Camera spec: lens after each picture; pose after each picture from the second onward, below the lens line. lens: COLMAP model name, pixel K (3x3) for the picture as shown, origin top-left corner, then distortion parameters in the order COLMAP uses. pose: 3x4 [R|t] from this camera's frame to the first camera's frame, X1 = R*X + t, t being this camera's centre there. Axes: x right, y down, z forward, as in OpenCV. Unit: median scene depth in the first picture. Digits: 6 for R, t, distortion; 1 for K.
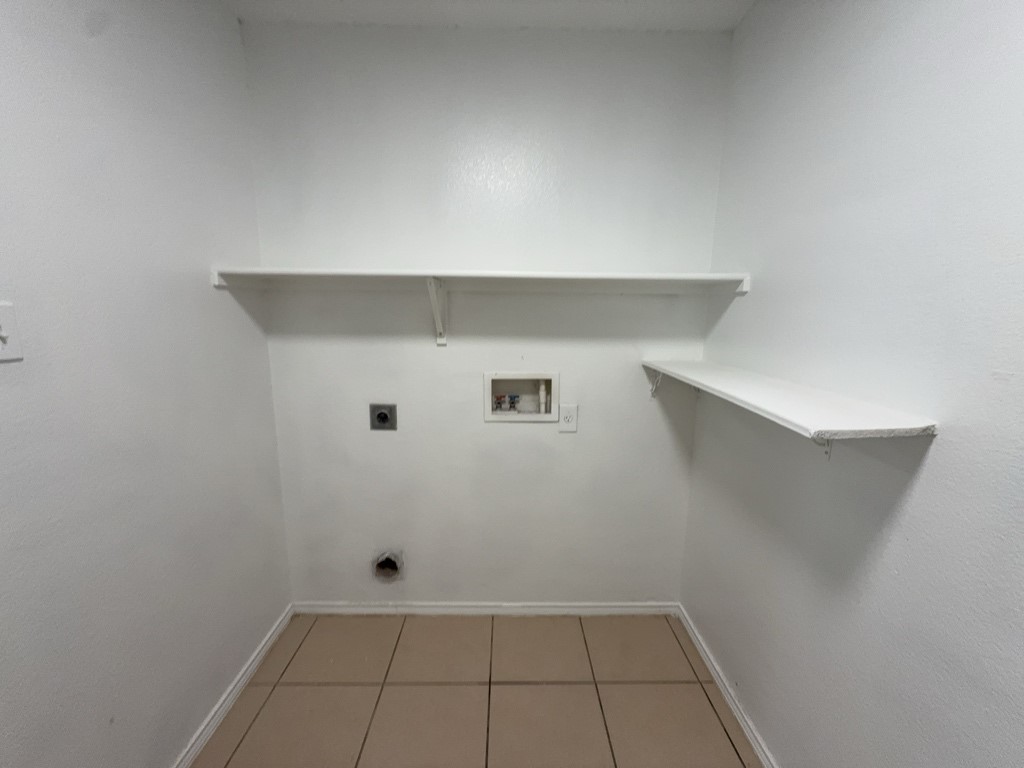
lens RADIAL K [[408.1, 0, 511.2], [0, 408.1, 382.1], [0, 0, 1]] dist [0.000767, 0.000212]
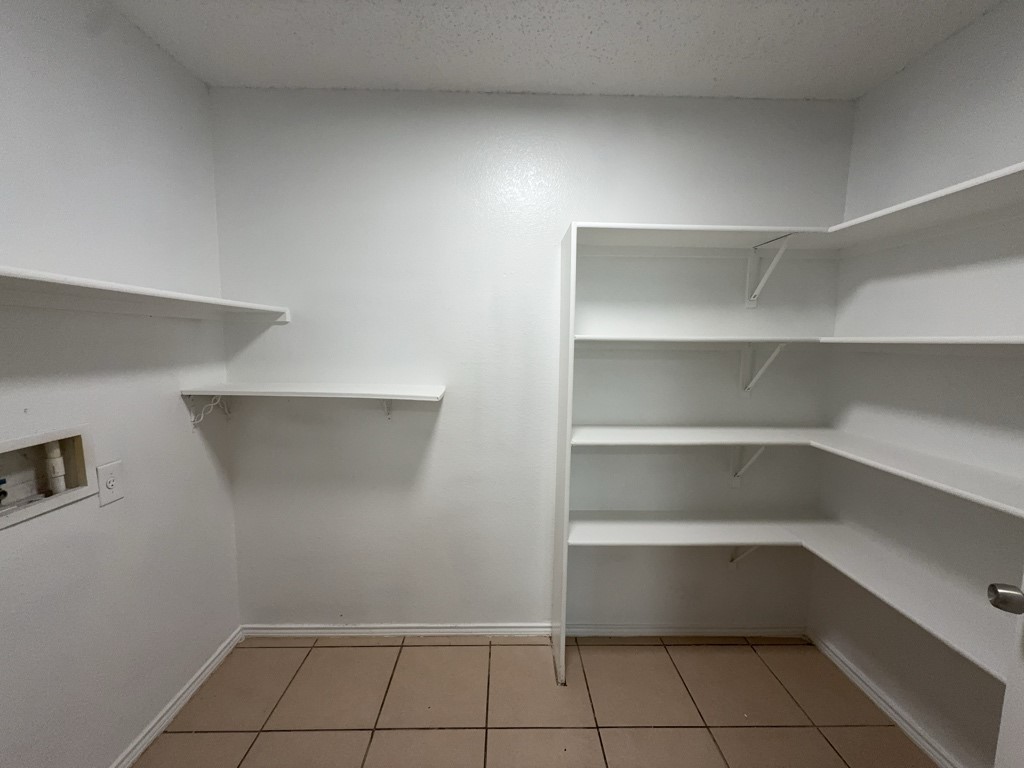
lens RADIAL K [[408.1, 0, 511.2], [0, 408.1, 382.1], [0, 0, 1]] dist [0.000767, 0.000212]
pose [[-0.007109, -0.112221, 0.993658, -0.575217], [0.157098, 0.981218, 0.111940, -0.057190], [-0.987557, 0.156898, 0.010654, 0.268063]]
